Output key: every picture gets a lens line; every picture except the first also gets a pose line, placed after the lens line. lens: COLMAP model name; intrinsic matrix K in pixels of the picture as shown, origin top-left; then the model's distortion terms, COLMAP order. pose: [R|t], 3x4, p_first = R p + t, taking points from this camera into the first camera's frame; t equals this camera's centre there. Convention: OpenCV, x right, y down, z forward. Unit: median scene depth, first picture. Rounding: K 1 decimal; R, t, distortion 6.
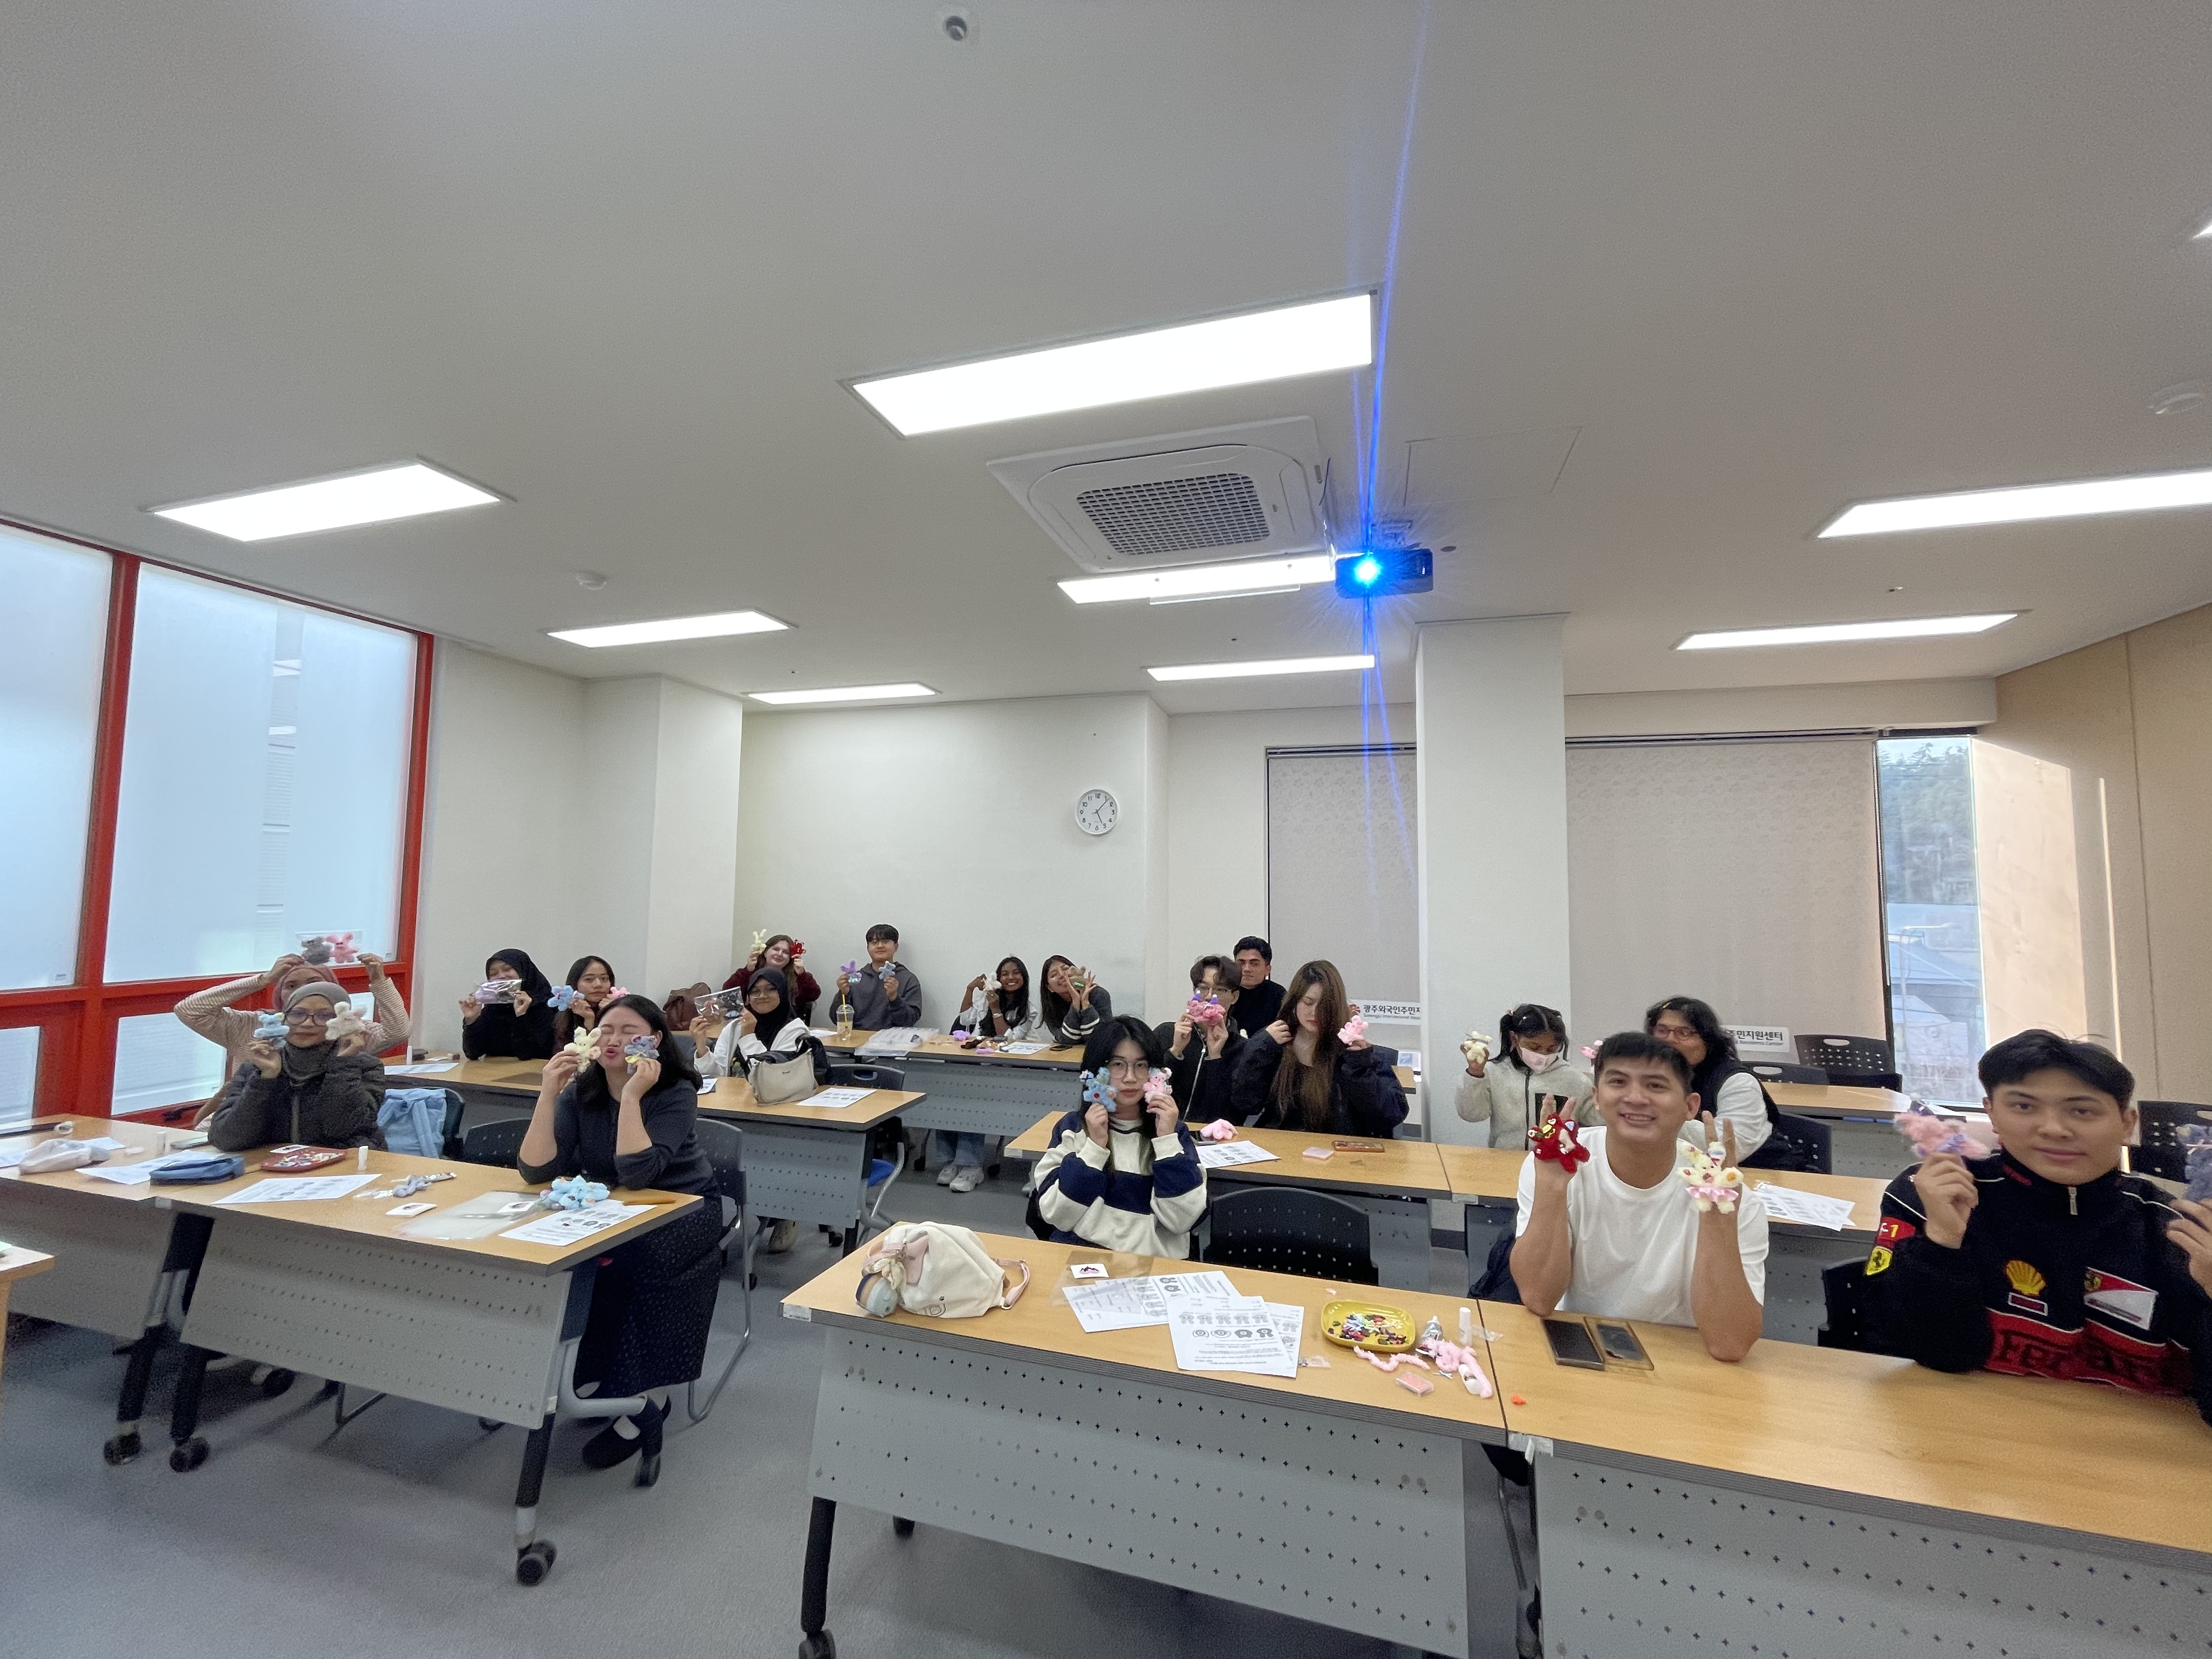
lens RADIAL K [[894.7, 0, 1106.0], [0, 894.7, 829.5], [0, 0, 1]] dist [0.001873, 0.000158]
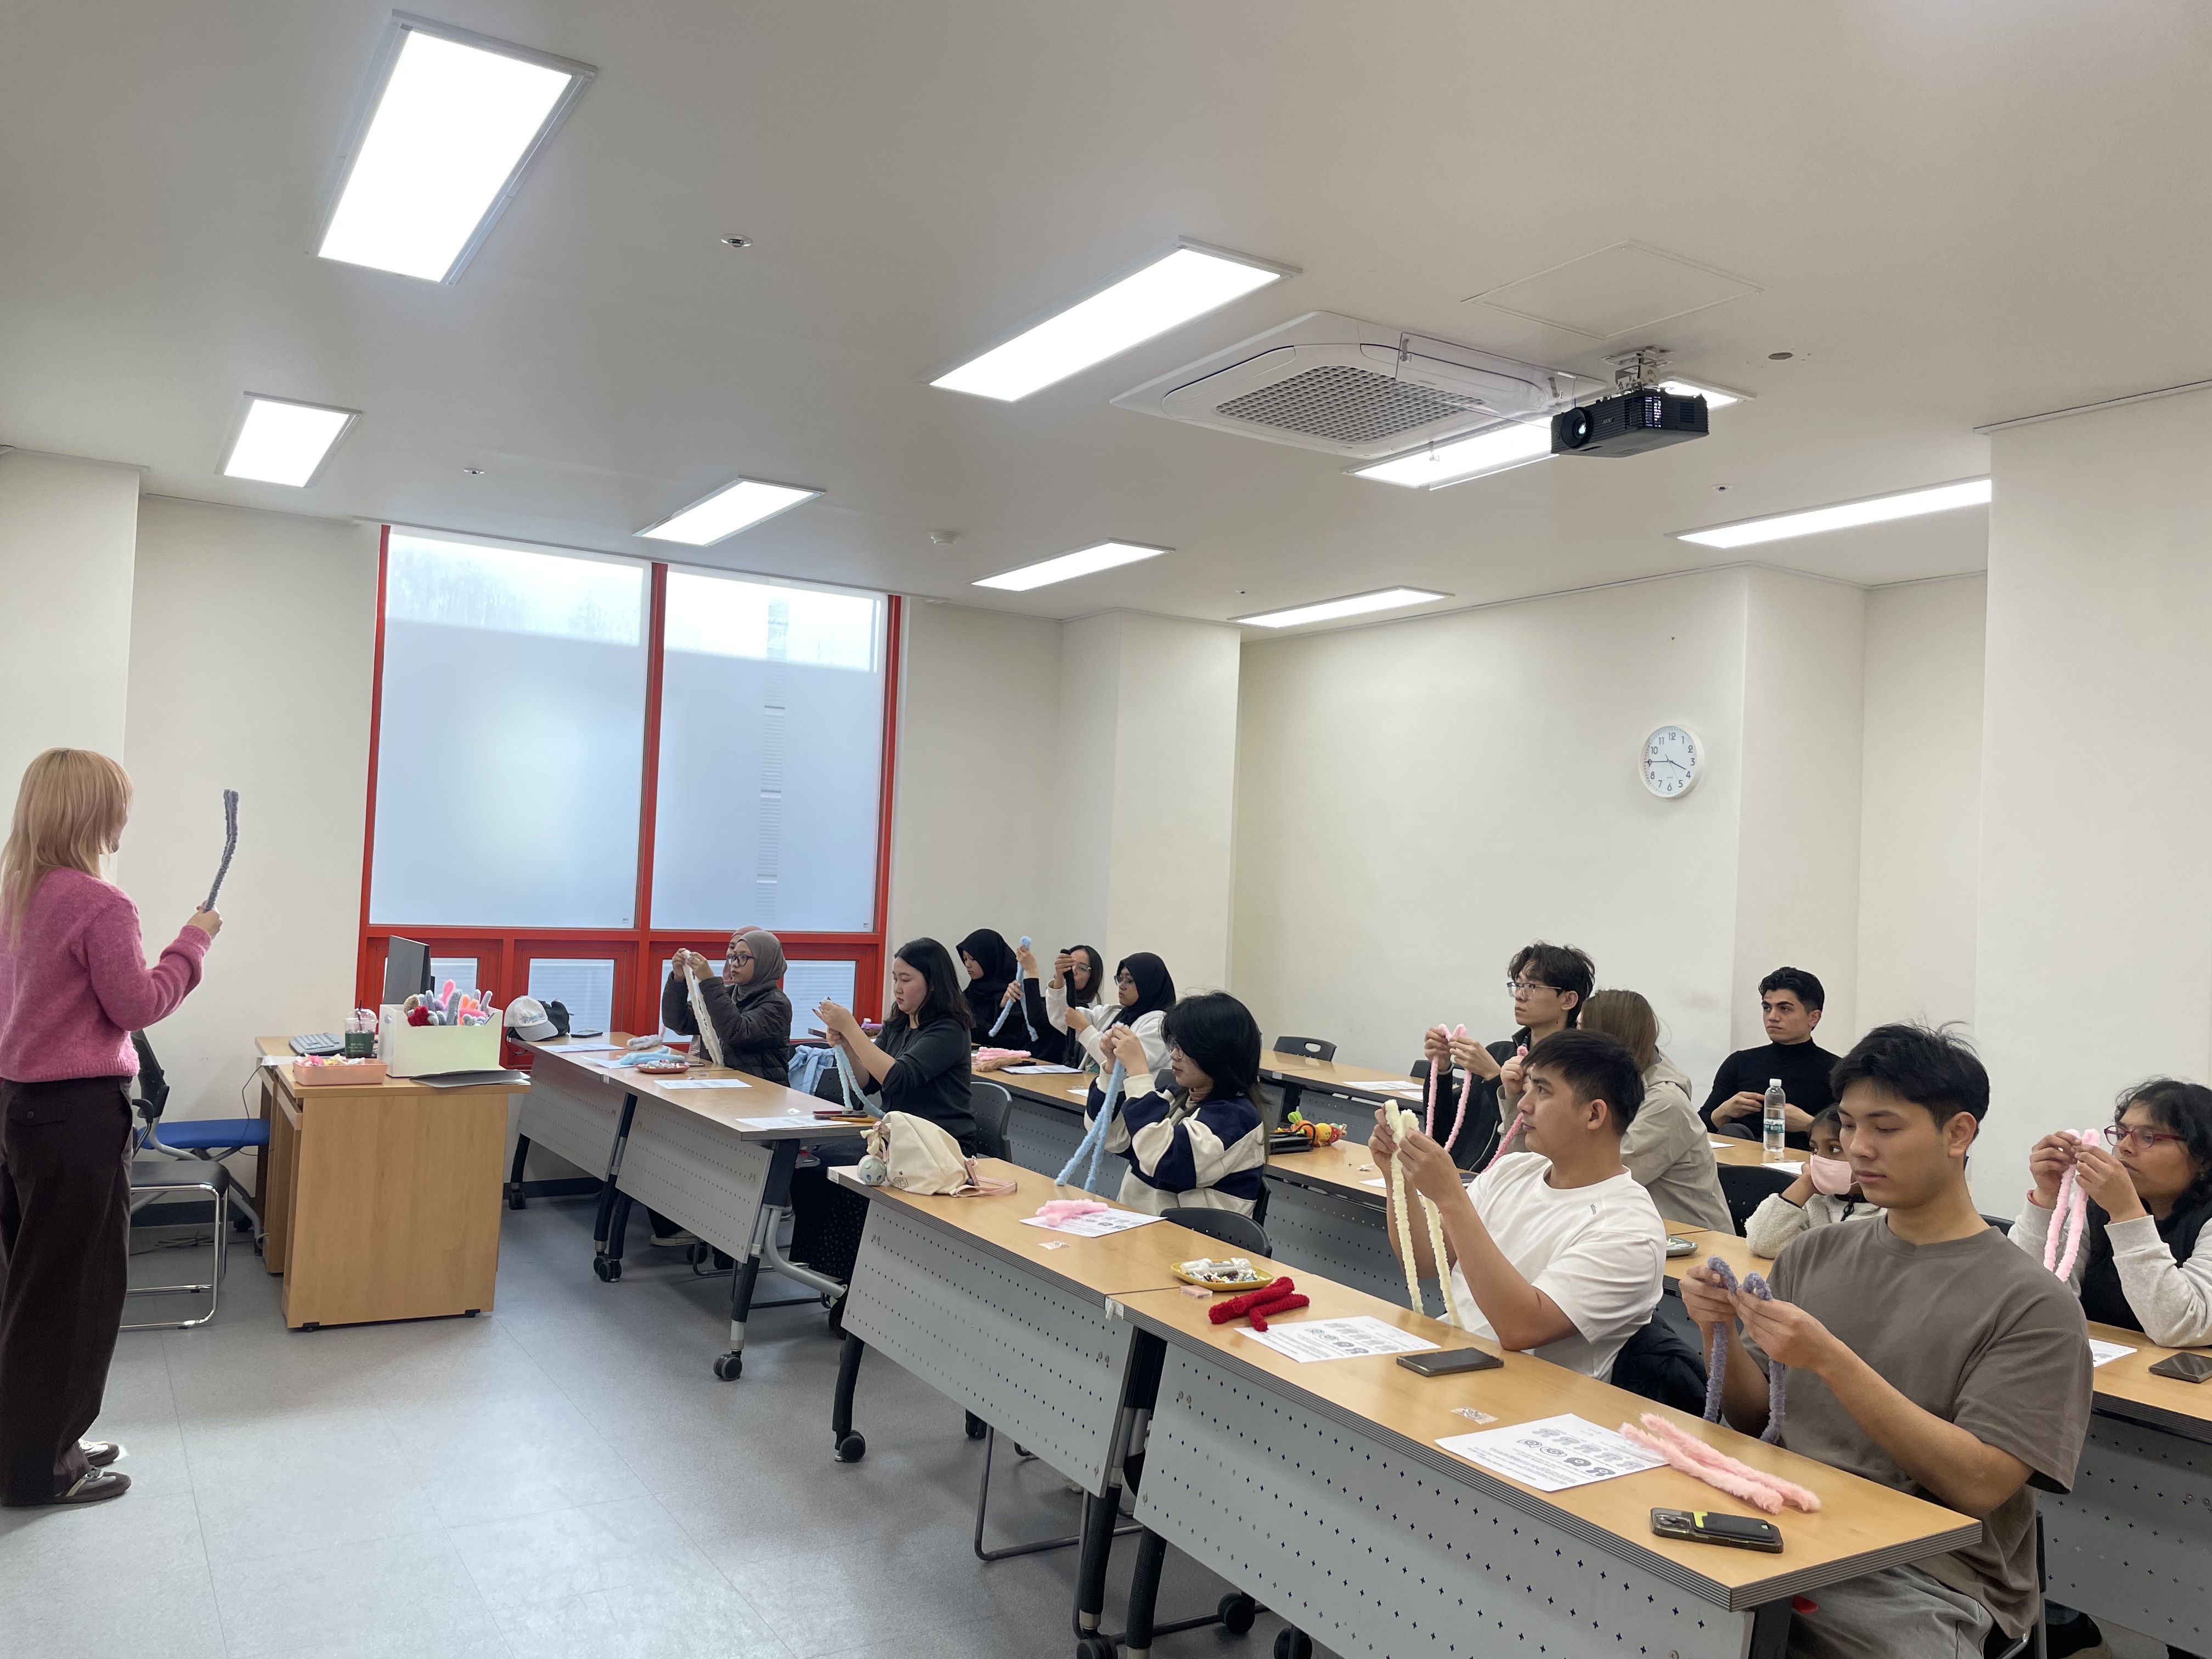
lens RADIAL K [[1670.3, 0, 1106.0], [0, 1670.3, 829.5], [0, 0, 1]] dist [0.045784, -0.000033]
pose [[0.752292, 0.001059, -0.658830, 0.790300], [0.006927, 0.999931, 0.009517, 0.023896], [0.658794, -0.011724, 0.752232, -0.263096]]
